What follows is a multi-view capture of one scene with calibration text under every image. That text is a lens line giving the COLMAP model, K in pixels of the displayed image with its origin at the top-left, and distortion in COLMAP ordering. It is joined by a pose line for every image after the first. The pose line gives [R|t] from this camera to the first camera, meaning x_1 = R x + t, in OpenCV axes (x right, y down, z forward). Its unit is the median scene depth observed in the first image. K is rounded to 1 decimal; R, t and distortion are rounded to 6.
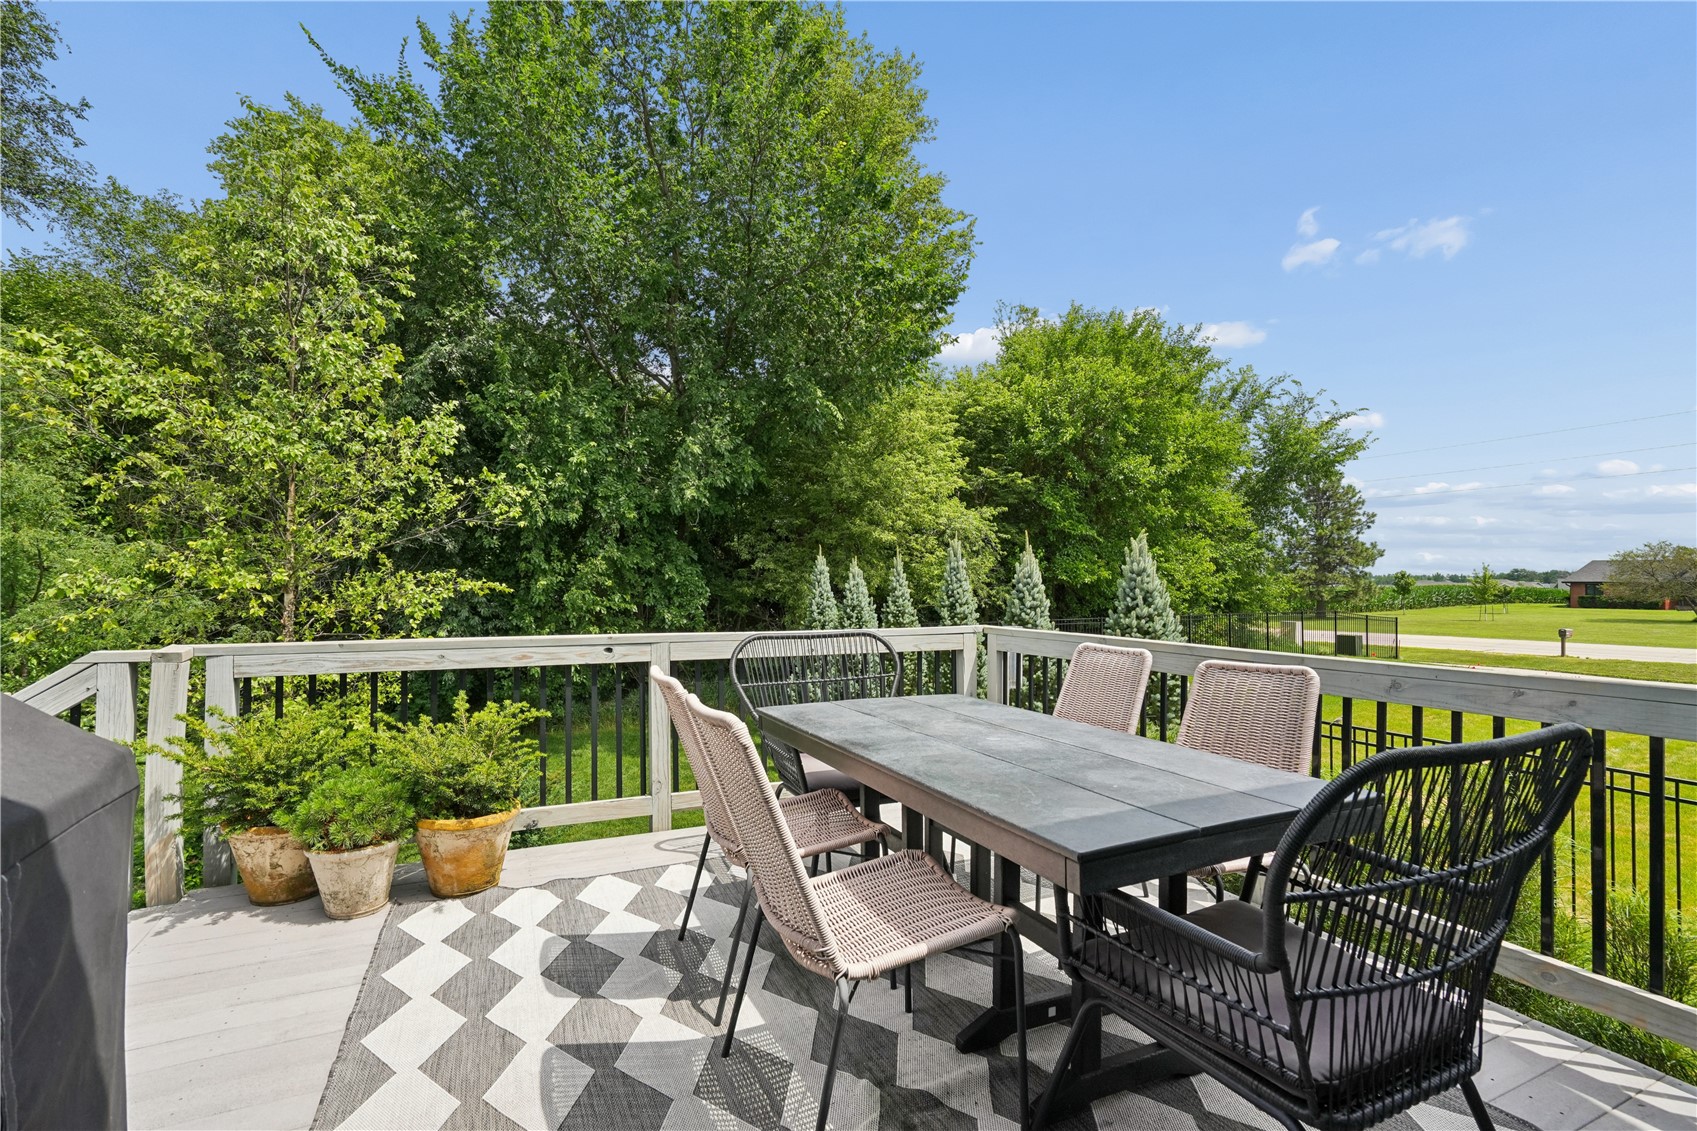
lens RADIAL K [[771.7, 0, 835.2], [0, 771.7, 574.3], [0, 0, 1]] dist [-0.037386, 0.008304]
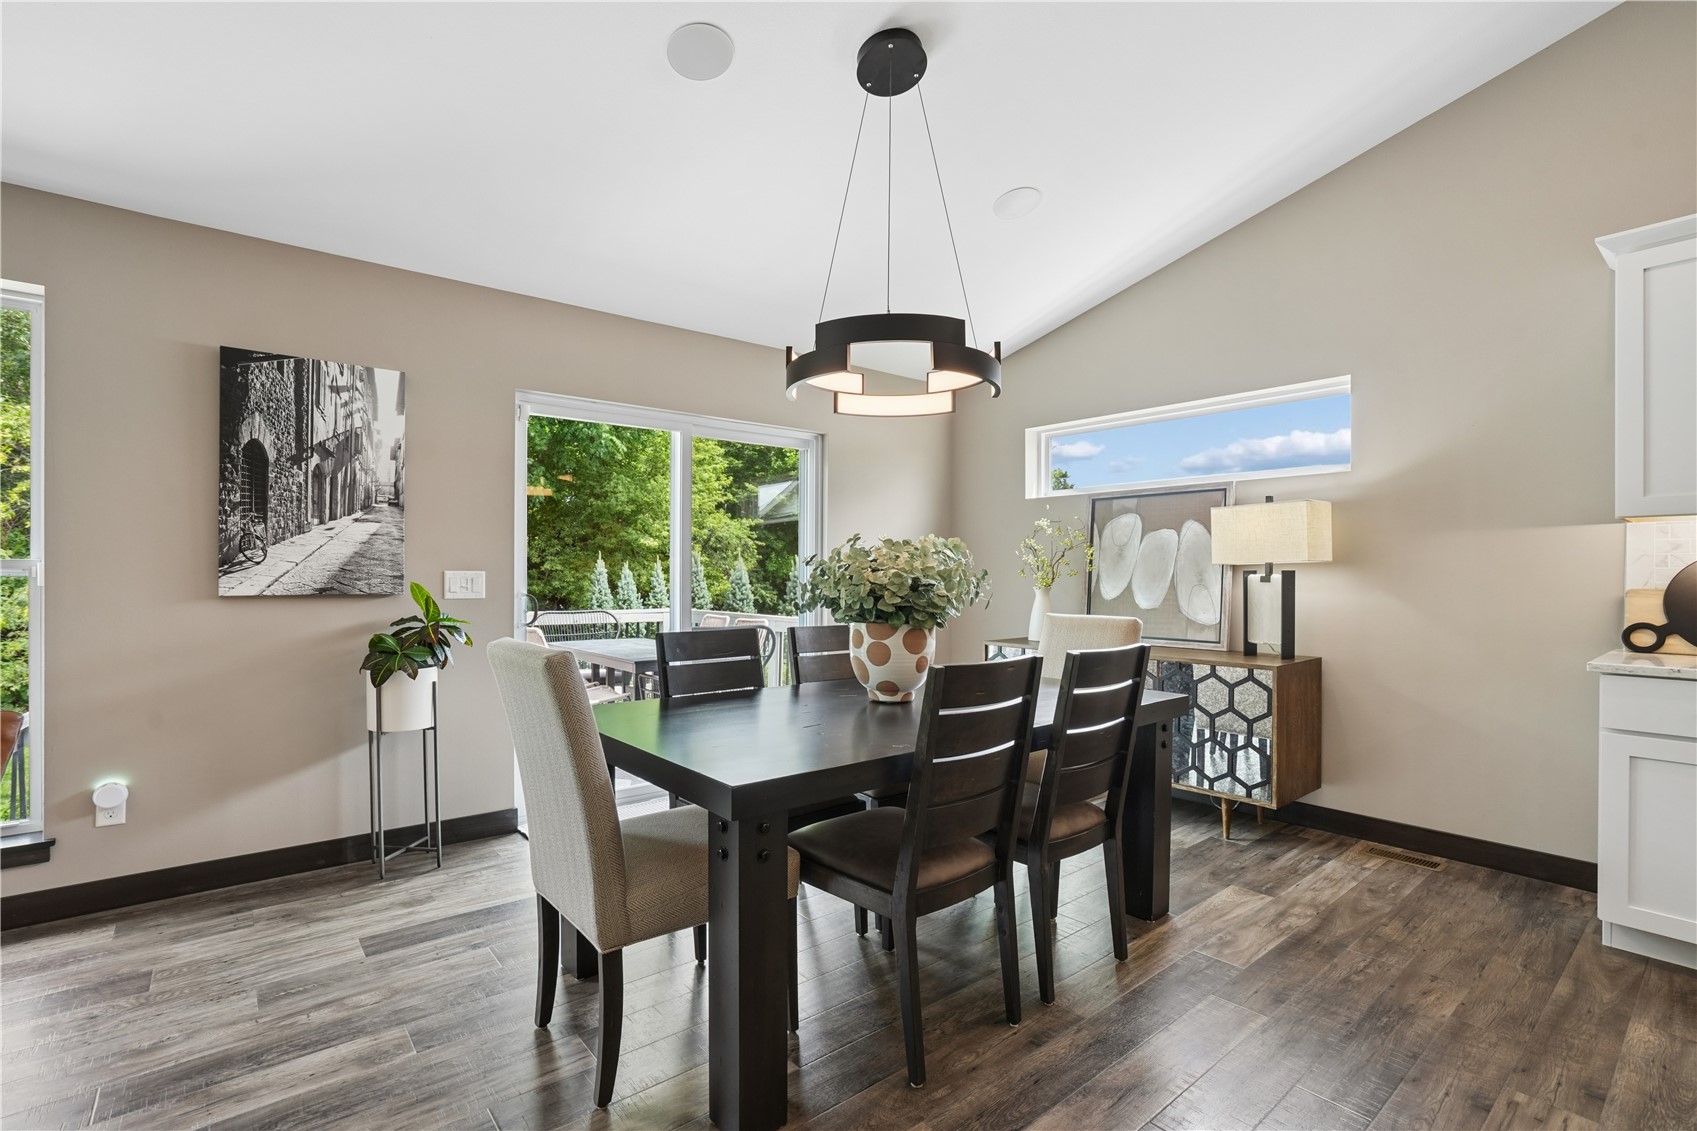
lens RADIAL K [[771.7, 0, 834.0], [0, 771.7, 568.4], [0, 0, 1]] dist [-0.037386, 0.008304]
pose [[0.967955, 0.006284, 0.251046, 0.032204], [-0.005920, 0.999980, -0.002205, -0.008615], [-0.251055, 0.000648, 0.967973, -0.275590]]
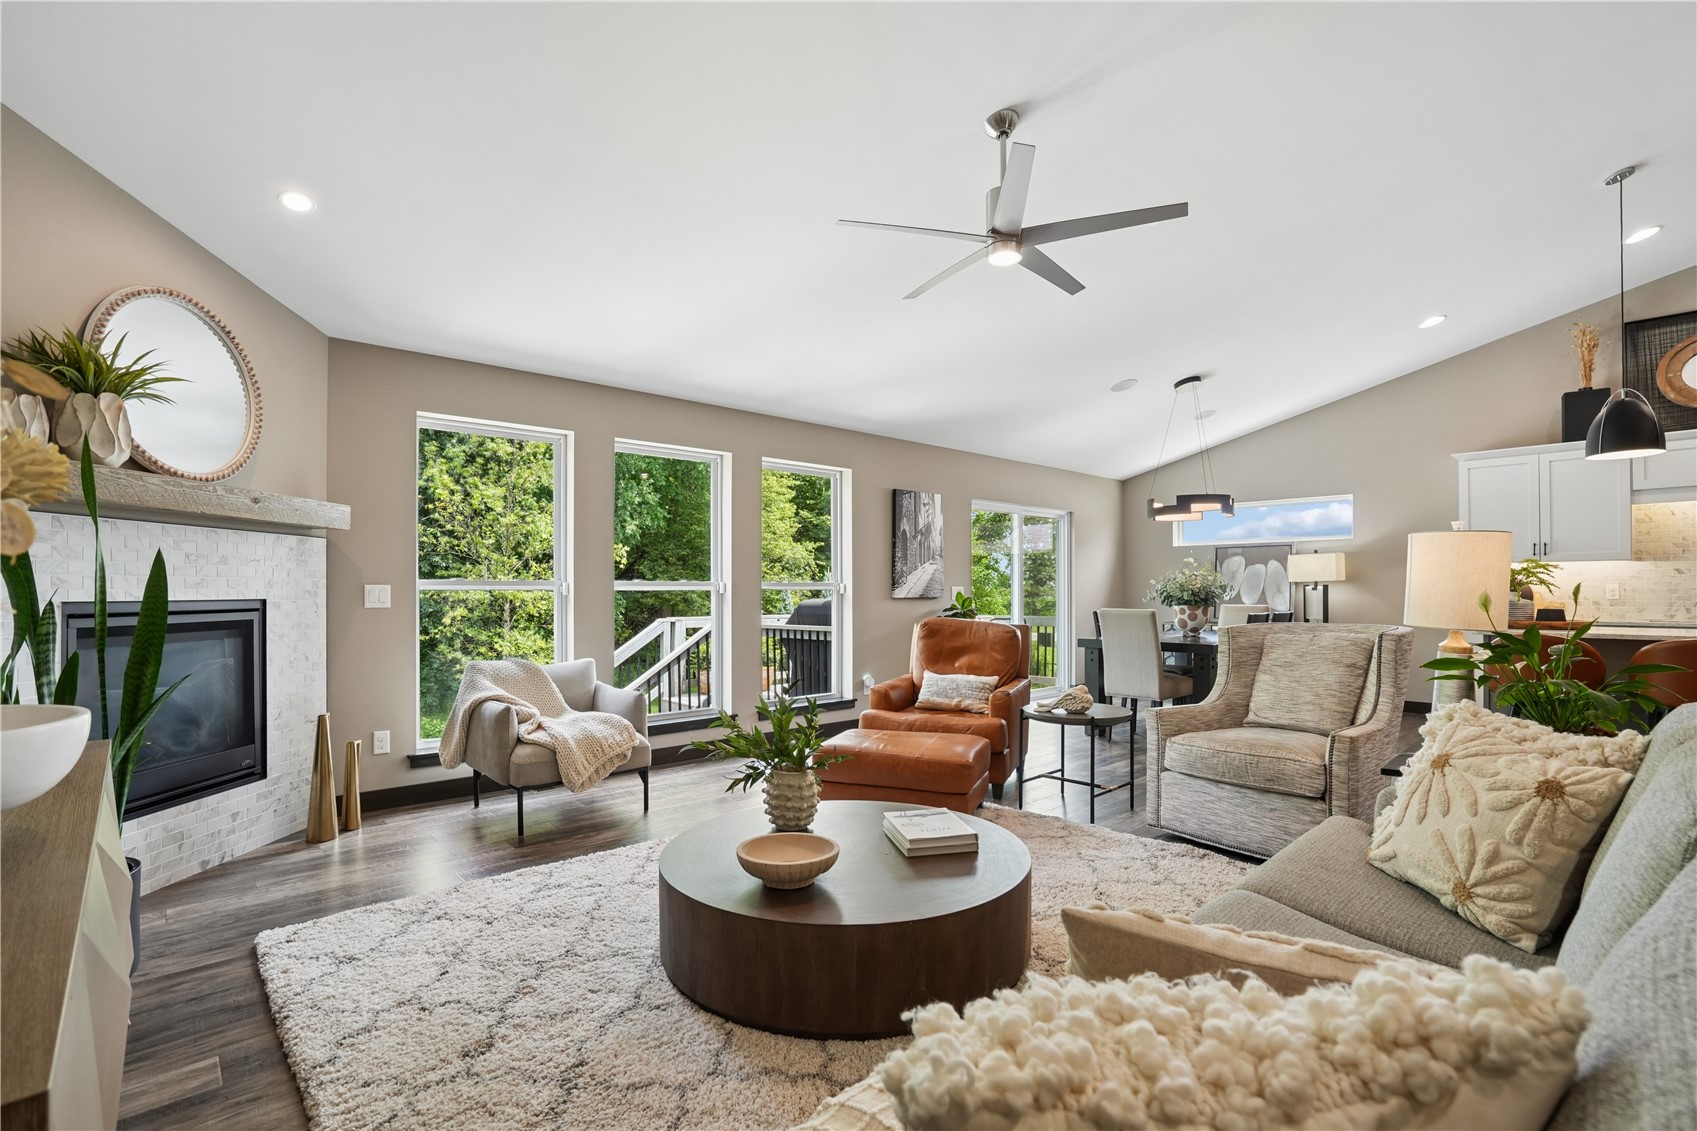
lens RADIAL K [[771.7, 0, 844.3], [0, 771.7, 585.3], [0, 0, 1]] dist [-0.037386, 0.008304]
pose [[0.950992, 0.001829, 0.309209, -0.227960], [-0.001354, 0.999998, -0.001749, -0.007707], [-0.309212, 0.001244, 0.950992, -0.461566]]
